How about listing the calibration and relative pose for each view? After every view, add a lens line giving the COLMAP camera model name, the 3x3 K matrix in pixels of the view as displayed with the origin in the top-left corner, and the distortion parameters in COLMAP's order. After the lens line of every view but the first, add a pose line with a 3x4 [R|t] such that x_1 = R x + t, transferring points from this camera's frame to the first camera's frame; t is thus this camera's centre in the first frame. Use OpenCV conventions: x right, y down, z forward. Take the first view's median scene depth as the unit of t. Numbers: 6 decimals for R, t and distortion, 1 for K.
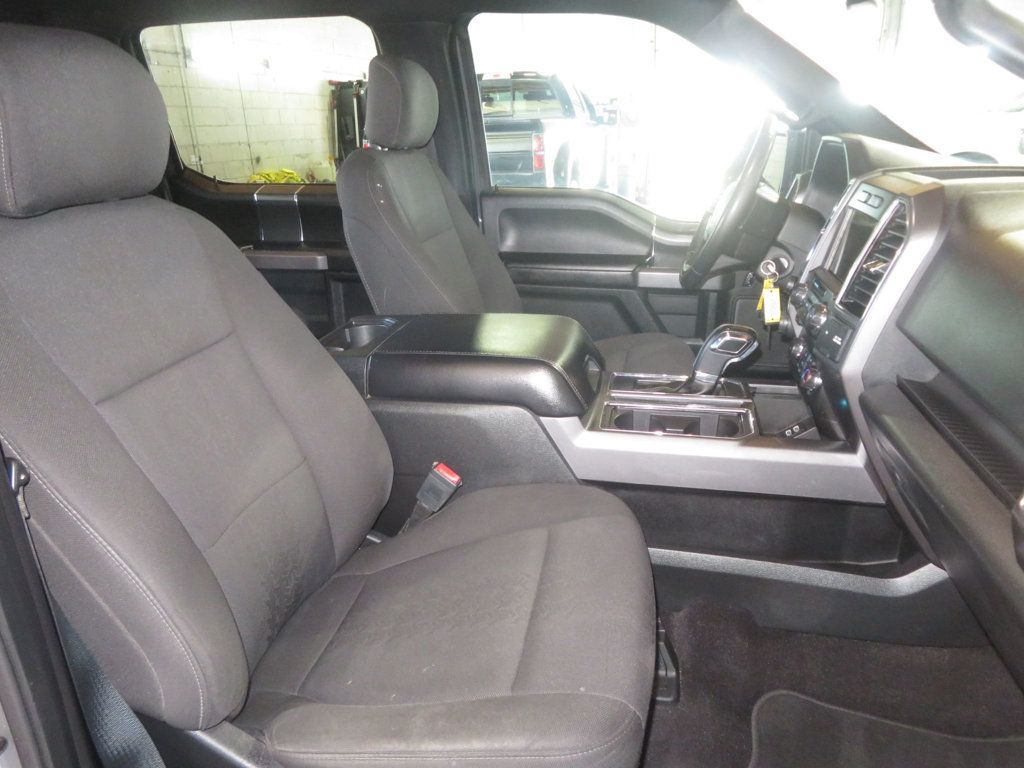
lens RADIAL K [[719.4, 0, 512.0], [0, 719.4, 384.0], [0, 0, 1]] dist [-0.001041, -0.002665]
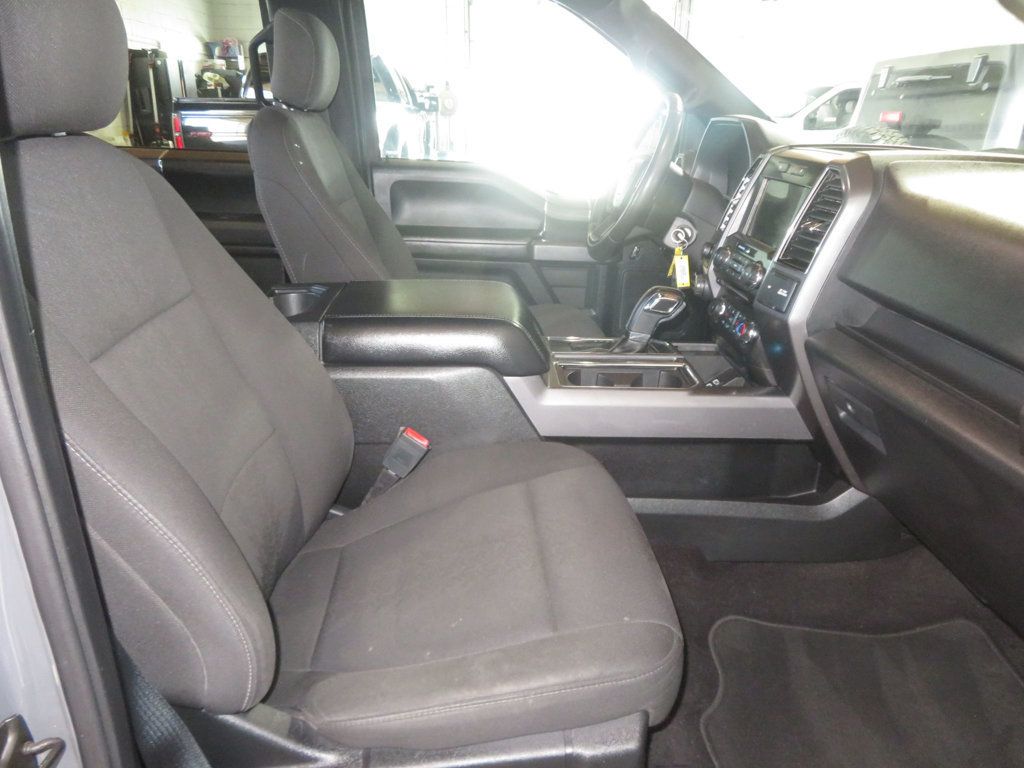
lens RADIAL K [[718.5, 0, 512.0], [0, 718.5, 384.0], [0, 0, 1]] dist [-0.006487, -0.005724]
pose [[0.968970, -0.039848, 0.243947, -0.196172], [0.036238, 0.999157, 0.019269, 0.037110], [-0.244510, -0.009831, 0.969597, 0.020801]]
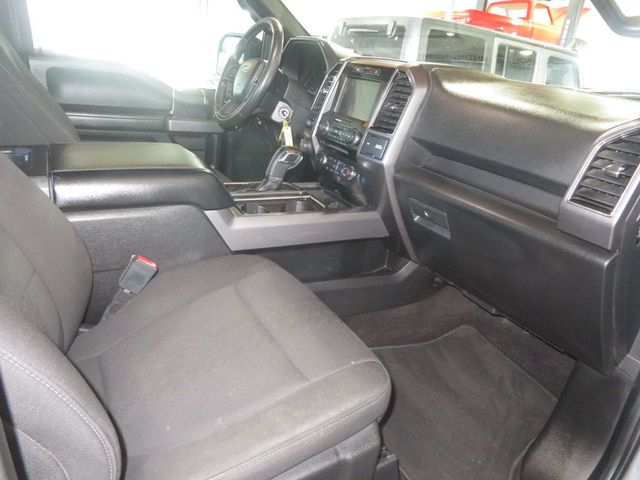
lens RADIAL K [[449.0, 0, 320.0], [0, 449.0, 240.0], [0, 0, 1]] dist [-0.006487, -0.005724]
pose [[0.761394, -0.141642, 0.632627, -0.347313], [0.097998, 0.989773, 0.103660, 0.033262], [-0.640839, -0.016930, 0.767488, 0.190490]]
